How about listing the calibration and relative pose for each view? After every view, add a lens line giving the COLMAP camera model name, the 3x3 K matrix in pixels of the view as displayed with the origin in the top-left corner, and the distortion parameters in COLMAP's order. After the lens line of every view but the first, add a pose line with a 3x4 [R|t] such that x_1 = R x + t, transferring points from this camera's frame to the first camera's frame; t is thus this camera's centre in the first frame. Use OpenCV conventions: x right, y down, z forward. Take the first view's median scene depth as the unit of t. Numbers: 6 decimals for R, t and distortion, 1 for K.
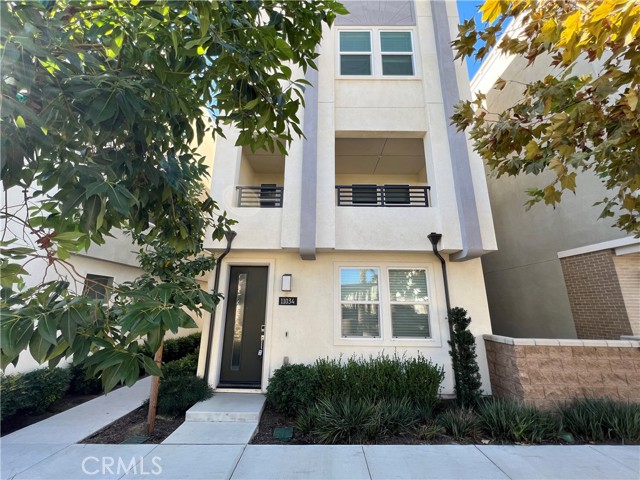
lens RADIAL K [[256.5, 0, 316.6], [0, 256.5, 241.1], [0, 0, 1]] dist [0.000819, -0.000193]
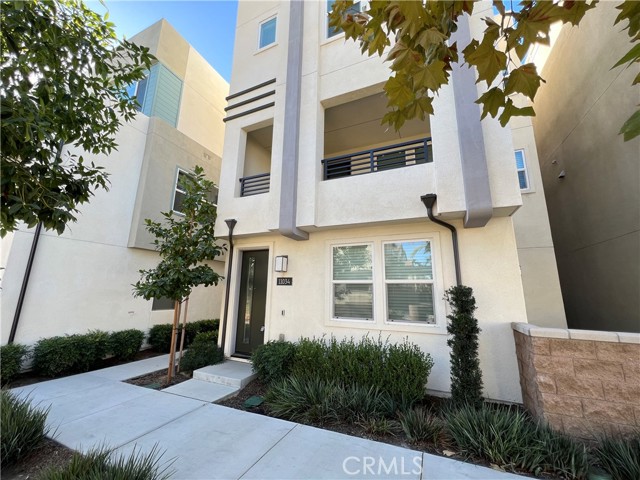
lens RADIAL K [[256.5, 0, 317.3], [0, 256.5, 239.6], [0, 0, 1]] dist [0.000819, -0.000193]
pose [[0.914867, -0.079621, -0.395828, 0.453832], [0.095753, 0.995181, 0.021131, 0.060580], [0.392238, -0.057234, 0.918082, 0.120173]]
